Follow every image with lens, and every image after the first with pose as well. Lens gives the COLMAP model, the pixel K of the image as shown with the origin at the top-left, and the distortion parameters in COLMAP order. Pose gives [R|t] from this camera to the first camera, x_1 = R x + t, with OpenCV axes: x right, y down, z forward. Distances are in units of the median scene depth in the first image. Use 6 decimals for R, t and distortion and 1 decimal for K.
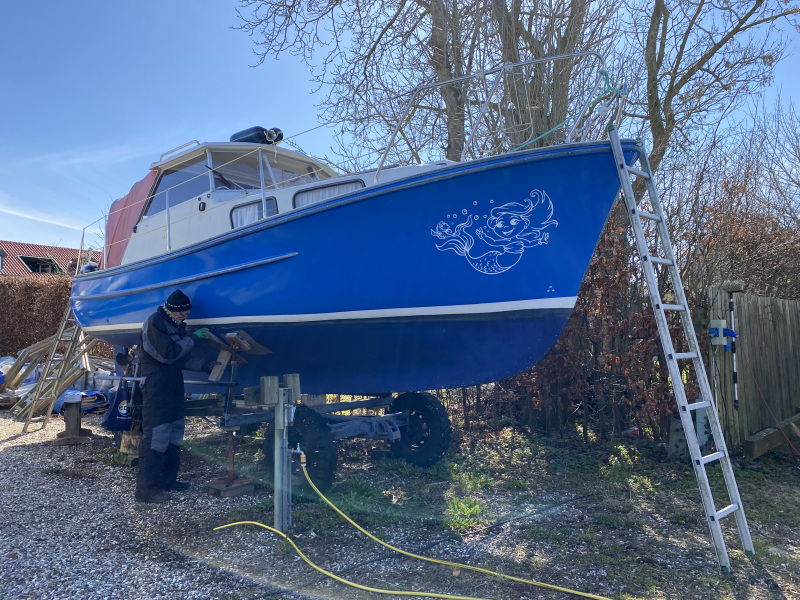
lens RADIAL K [[603.4, 0, 399.2], [0, 603.4, 304.4], [0, 0, 1]] dist [0.013823, 0.002463]
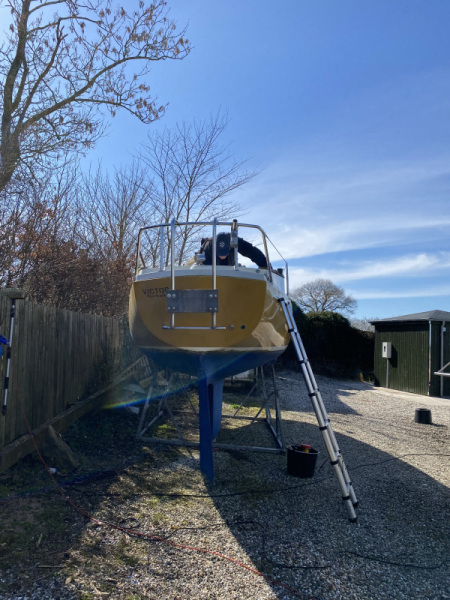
lens RADIAL K [[452.6, 0, 224.6], [0, 452.6, 300.2], [0, 0, 1]] dist [0.013823, 0.002463]
pose [[0.667714, 0.101069, 0.737525, 0.196668], [-0.088071, 0.994508, -0.056551, -0.004873], [-0.739190, -0.027195, 0.672948, 0.198005]]
